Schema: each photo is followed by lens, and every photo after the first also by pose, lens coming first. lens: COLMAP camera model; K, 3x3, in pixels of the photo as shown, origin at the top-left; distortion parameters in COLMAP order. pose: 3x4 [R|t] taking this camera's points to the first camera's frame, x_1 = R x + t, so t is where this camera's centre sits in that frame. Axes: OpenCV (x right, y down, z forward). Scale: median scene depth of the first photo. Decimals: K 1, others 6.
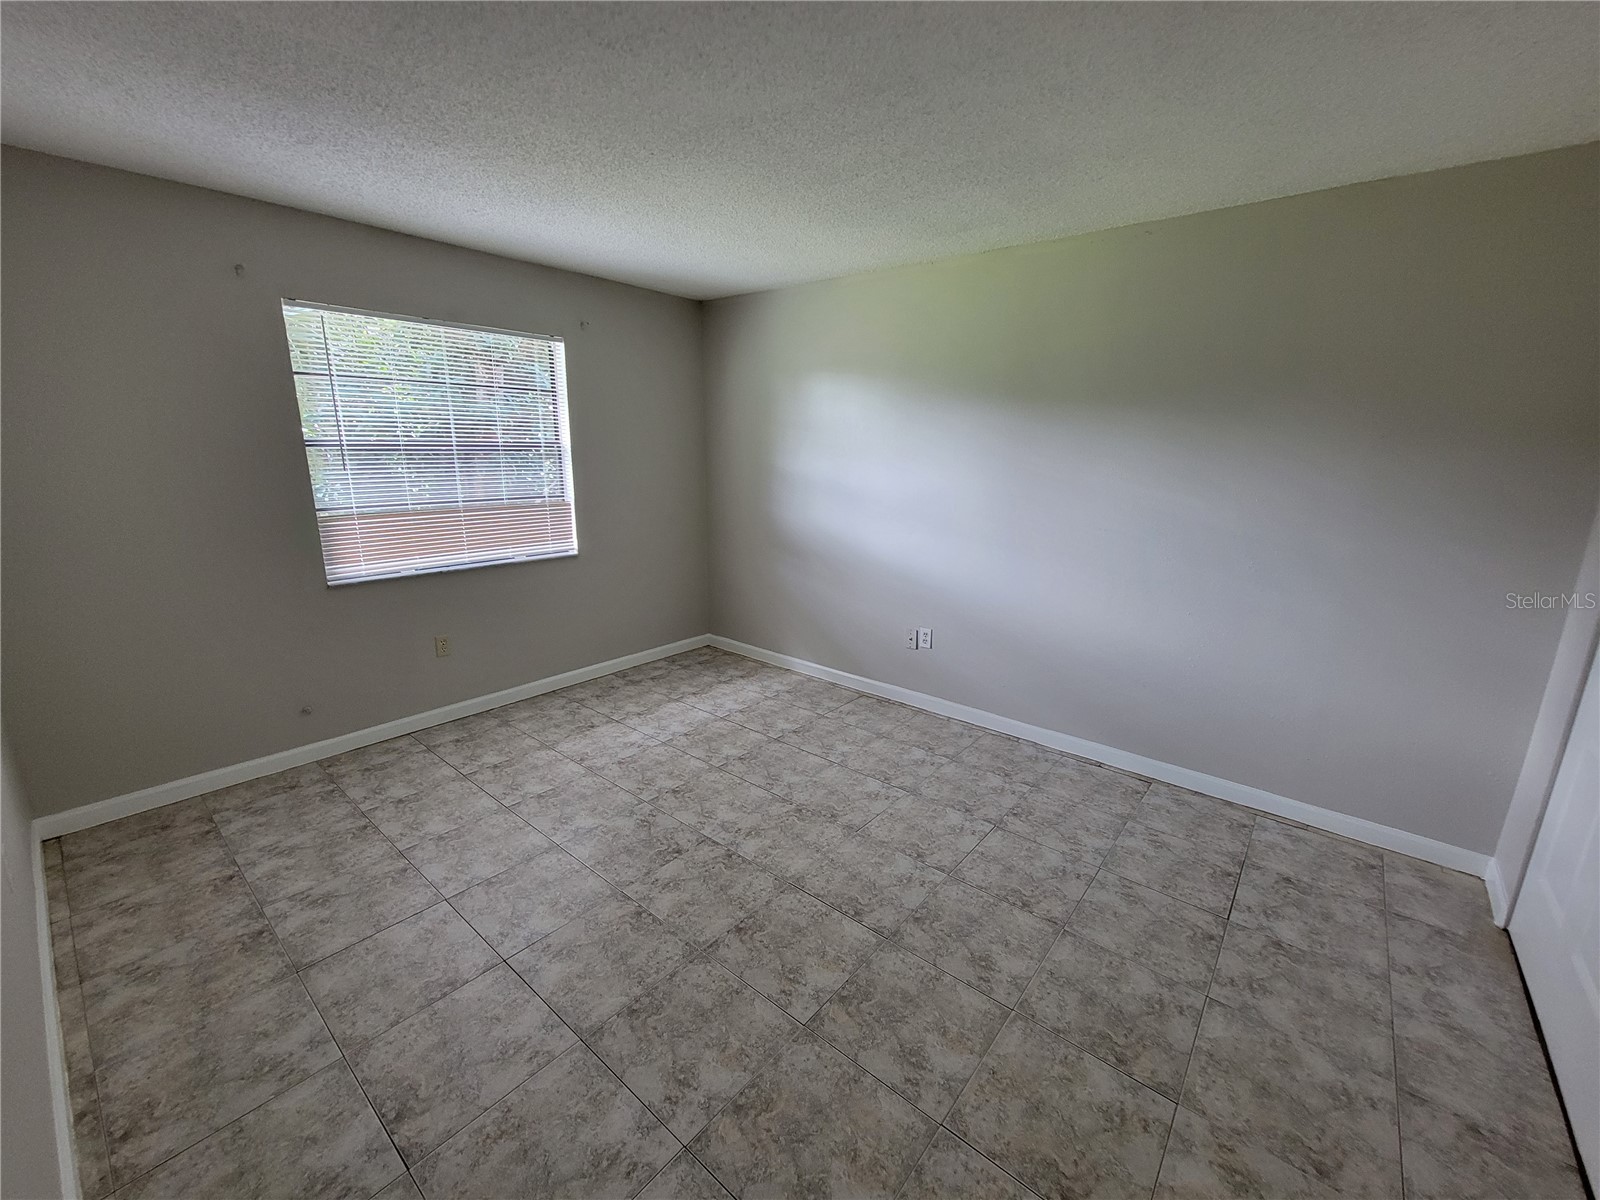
lens RADIAL K [[655.4, 0, 807.1], [0, 655.4, 599.0], [0, 0, 1]] dist [-0.003064, 0.000072]
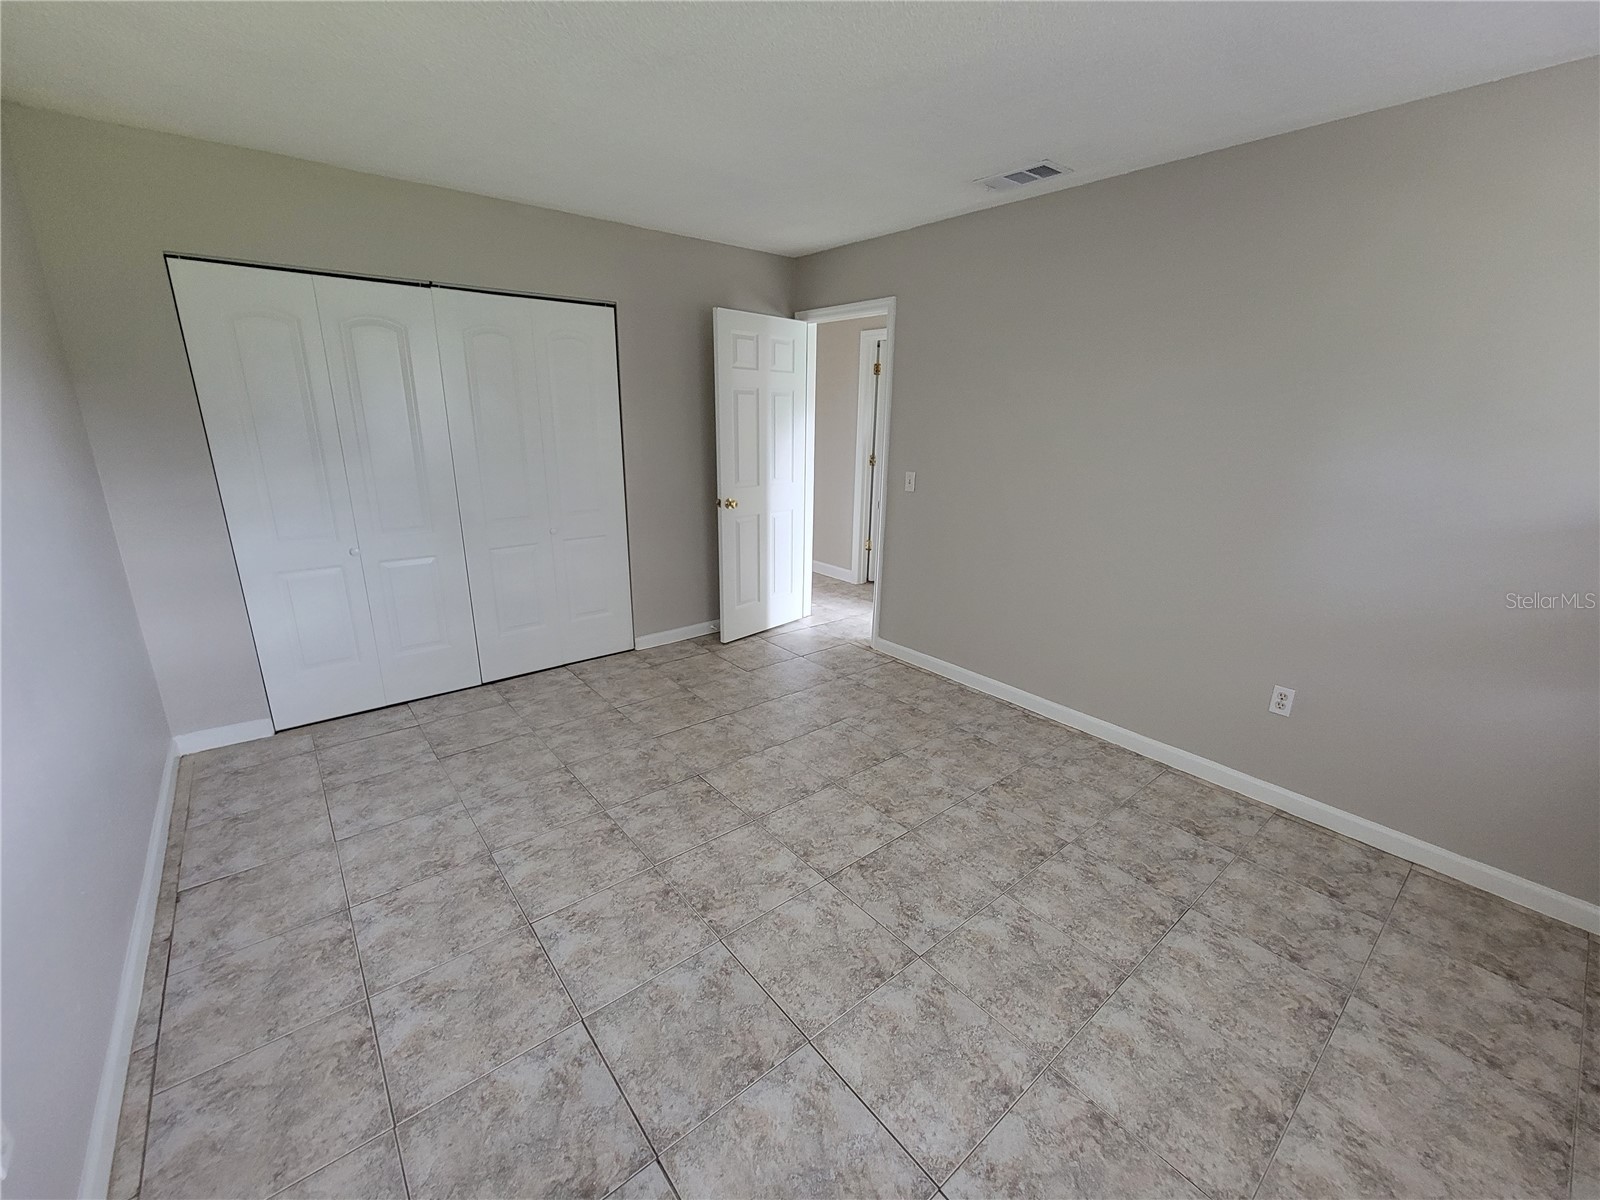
lens RADIAL K [[655.4, 0, 807.1], [0, 655.4, 599.0], [0, 0, 1]] dist [-0.003064, 0.000072]
pose [[-0.981702, -0.085507, 0.170145, -0.251193], [0.009803, 0.869636, 0.493597, -0.388782], [-0.190170, 0.486233, -0.852885, 1.641858]]
